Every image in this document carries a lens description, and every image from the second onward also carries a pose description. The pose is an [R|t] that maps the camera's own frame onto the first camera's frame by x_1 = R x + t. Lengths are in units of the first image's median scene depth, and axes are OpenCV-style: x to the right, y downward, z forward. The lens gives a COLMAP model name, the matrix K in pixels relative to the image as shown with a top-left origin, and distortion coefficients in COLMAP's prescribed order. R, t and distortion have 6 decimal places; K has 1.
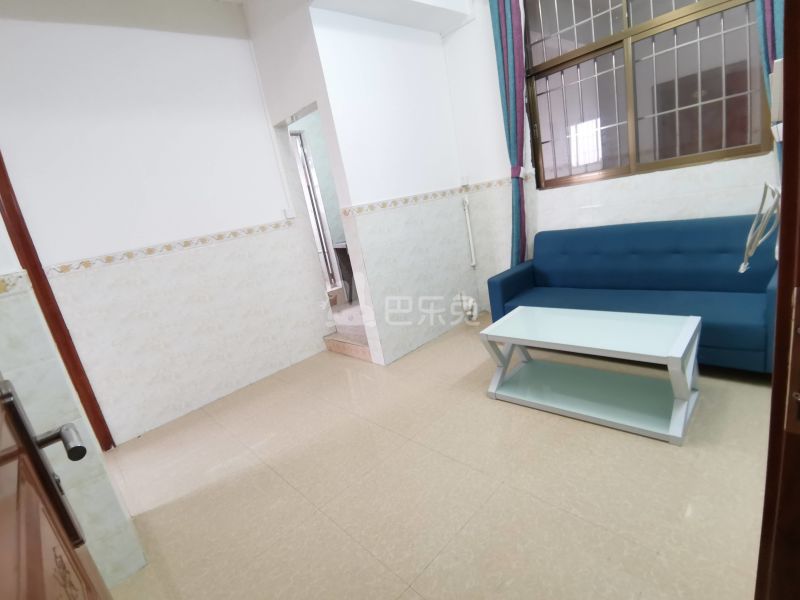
lens RADIAL K [[394.9, 0, 400.0], [0, 394.9, 300.0], [0, 0, 1]] dist [0.003190, -0.018083]
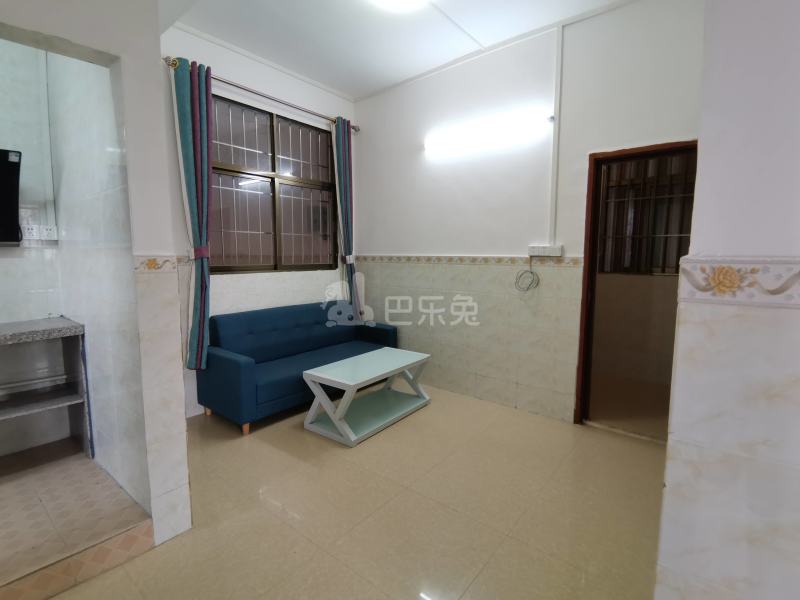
lens RADIAL K [[394.9, 0, 400.0], [0, 394.9, 300.0], [0, 0, 1]] dist [0.003190, -0.018083]
pose [[-0.136503, 0.074326, 0.987847, -0.720423], [0.270256, 0.962150, -0.035048, -0.056048], [-0.953063, 0.262188, -0.151423, 0.749544]]
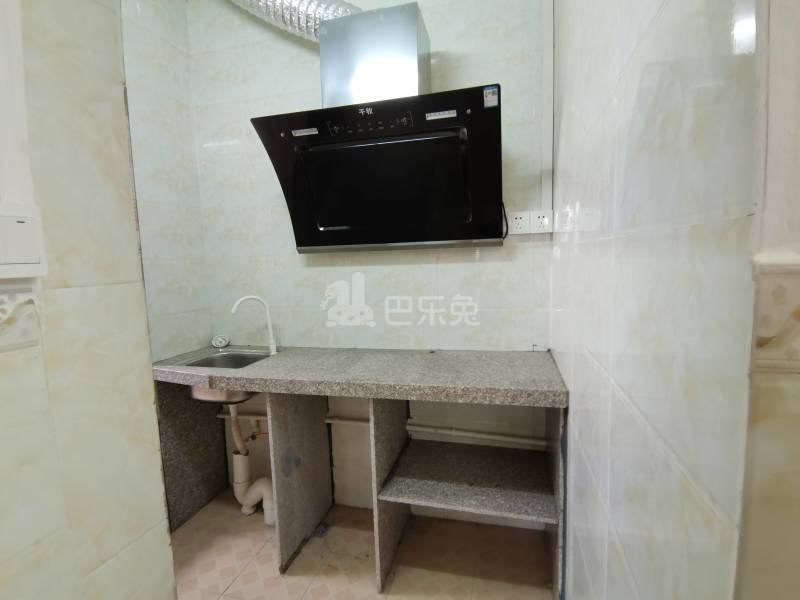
lens RADIAL K [[394.9, 0, 400.0], [0, 394.9, 300.0], [0, 0, 1]] dist [0.003190, -0.018083]
pose [[0.842131, 0.101040, 0.529723, -0.400276], [0.014259, 0.977775, -0.209172, -0.160018], [-0.539084, 0.183703, 0.821974, 0.904041]]
